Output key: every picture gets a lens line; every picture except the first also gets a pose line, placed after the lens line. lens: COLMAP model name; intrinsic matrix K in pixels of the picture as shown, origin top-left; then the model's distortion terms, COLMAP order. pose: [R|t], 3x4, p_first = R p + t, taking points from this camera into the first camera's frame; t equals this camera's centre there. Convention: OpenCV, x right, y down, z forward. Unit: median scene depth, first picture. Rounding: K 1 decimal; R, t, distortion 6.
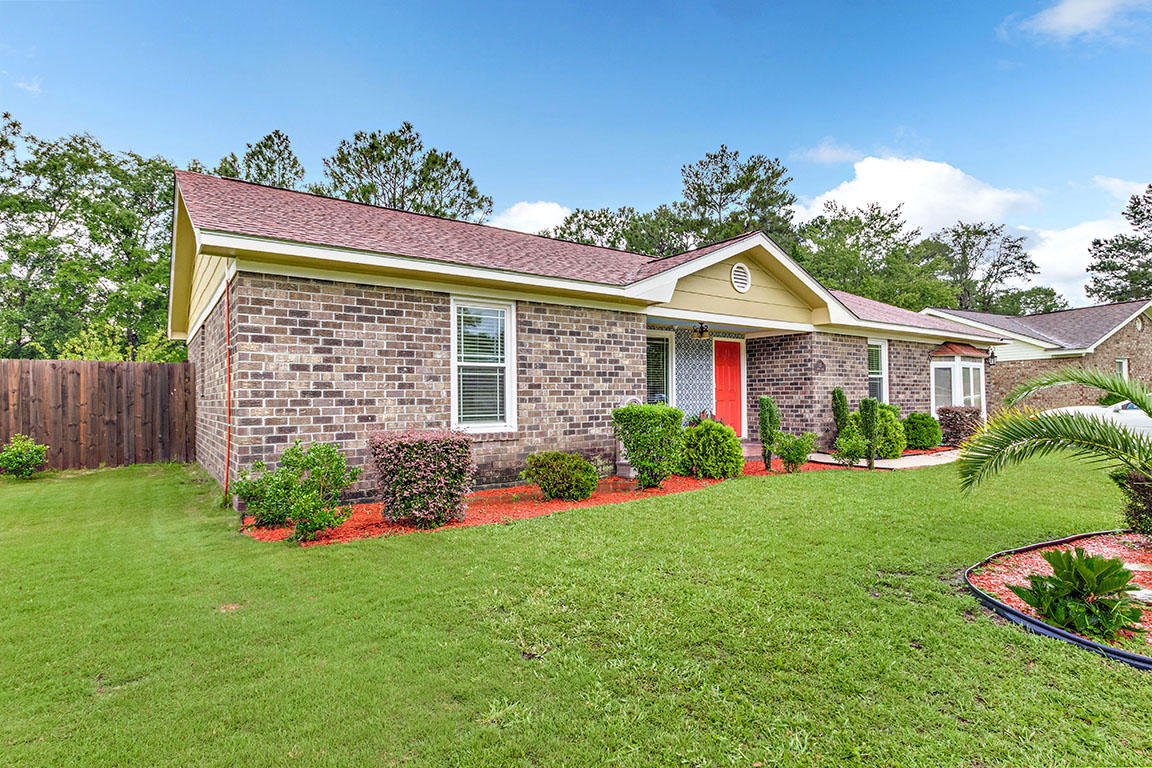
lens RADIAL K [[569.5, 0, 576.0], [0, 569.5, 384.0], [0, 0, 1]] dist [-0.015833, -0.000784]
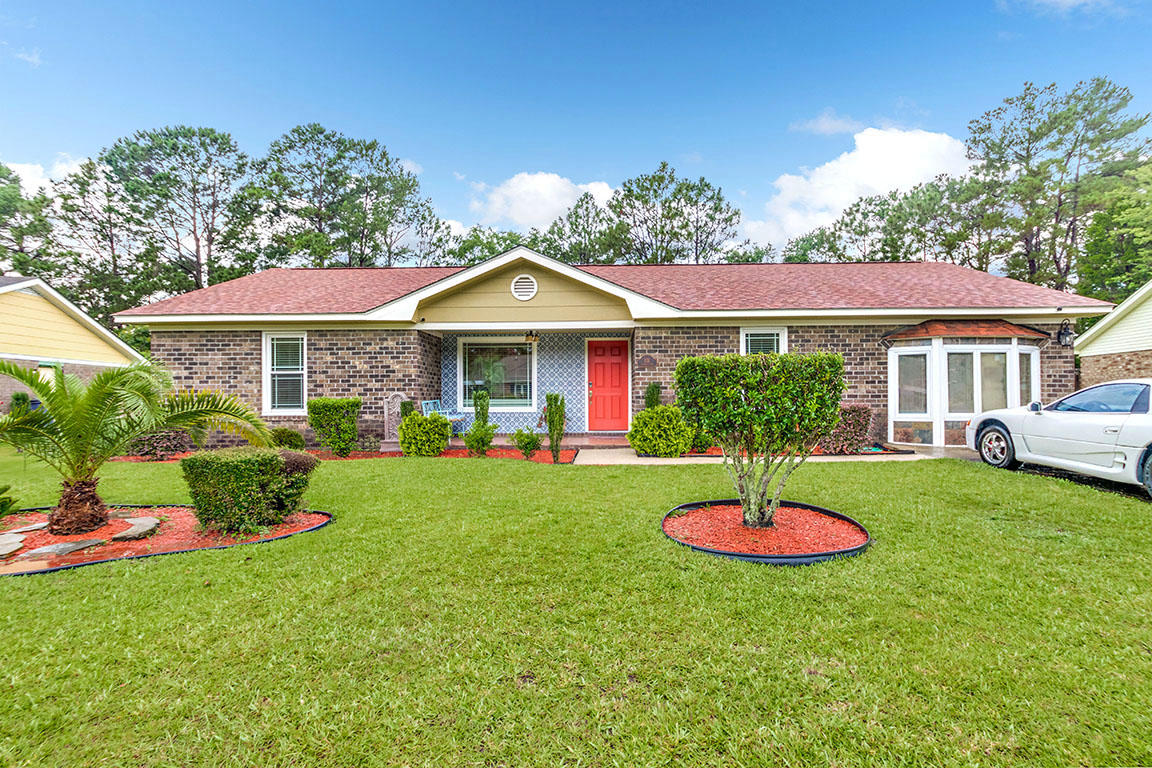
lens RADIAL K [[506.8, 0, 578.9], [0, 506.8, 398.6], [0, 0, 1]] dist [-0.003226, -0.000485]
pose [[0.810534, -0.000036, -0.585692, 1.250447], [0.014210, 0.999707, 0.019603, 0.021123], [0.585519, -0.024211, 0.810297, 0.309072]]
